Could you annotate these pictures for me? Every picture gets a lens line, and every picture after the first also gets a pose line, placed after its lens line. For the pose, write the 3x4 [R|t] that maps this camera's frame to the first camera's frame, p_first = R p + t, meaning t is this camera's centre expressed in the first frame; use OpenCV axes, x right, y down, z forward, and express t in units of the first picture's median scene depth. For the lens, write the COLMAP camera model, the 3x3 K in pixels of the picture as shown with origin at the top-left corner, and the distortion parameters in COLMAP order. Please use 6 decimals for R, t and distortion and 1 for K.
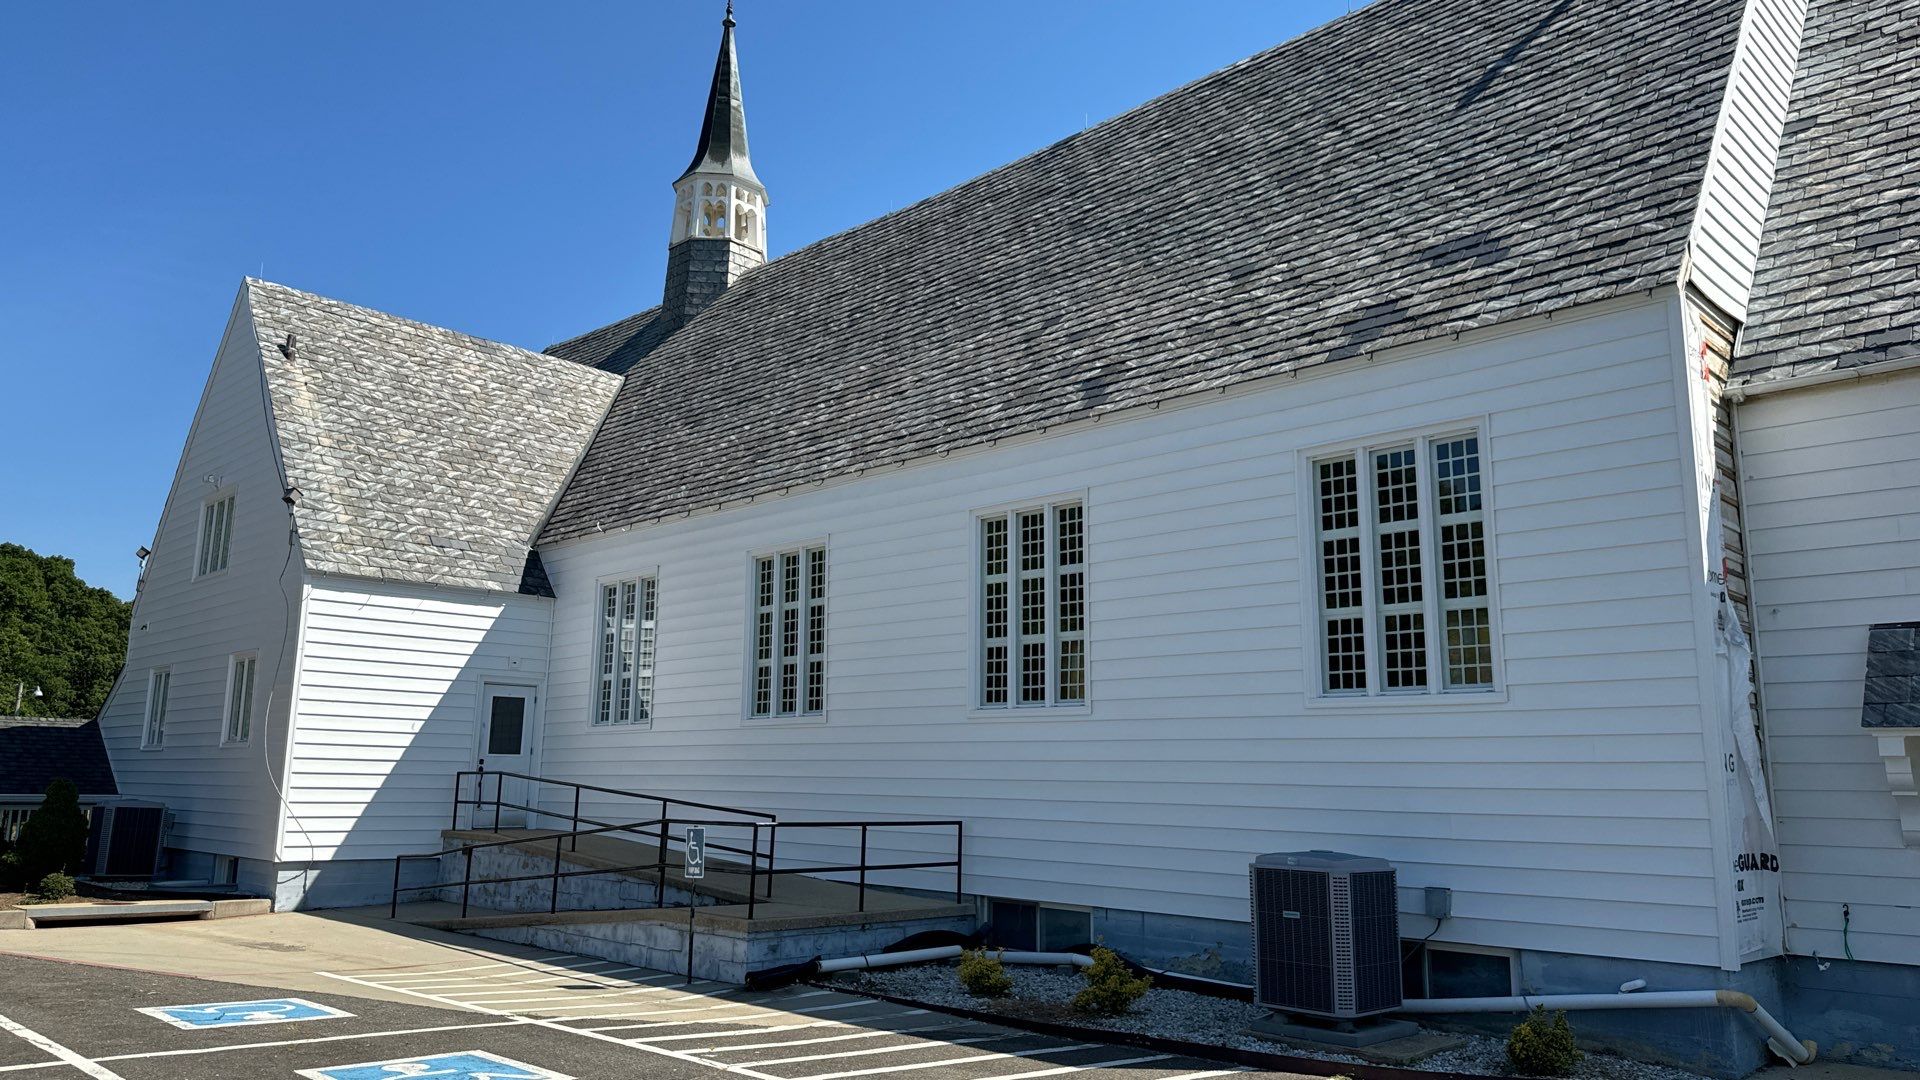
lens RADIAL K [[1403.1, 0, 956.7], [0, 1403.1, 445.8], [0, 0, 1]] dist [0.097681, -0.110717]
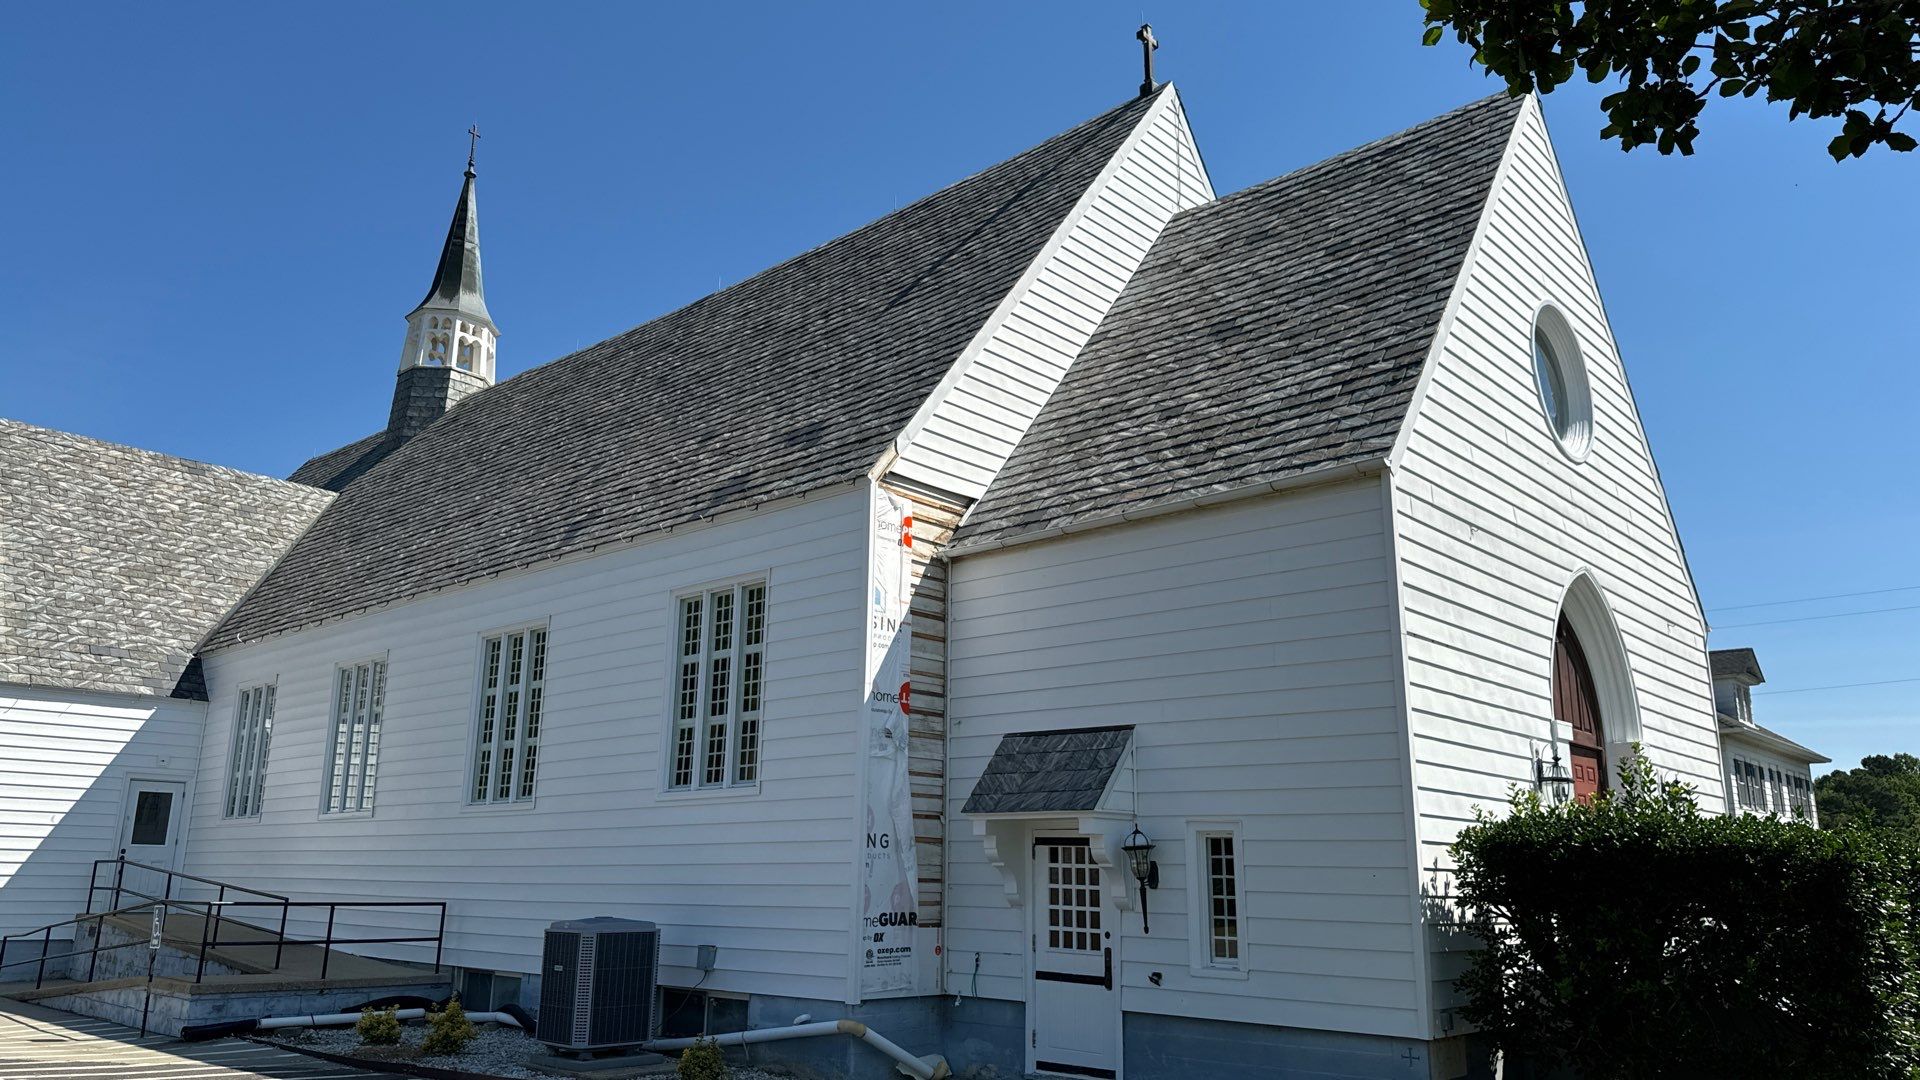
lens RADIAL K [[1408.7, 0, 967.6], [0, 1408.7, 406.9], [0, 0, 1]] dist [0.090210, -0.096813]
pose [[0.999235, 0.012860, 0.036938, 0.280117], [-0.009646, 0.996258, -0.085893, -0.033366], [-0.037904, 0.085471, 0.995619, -0.172087]]
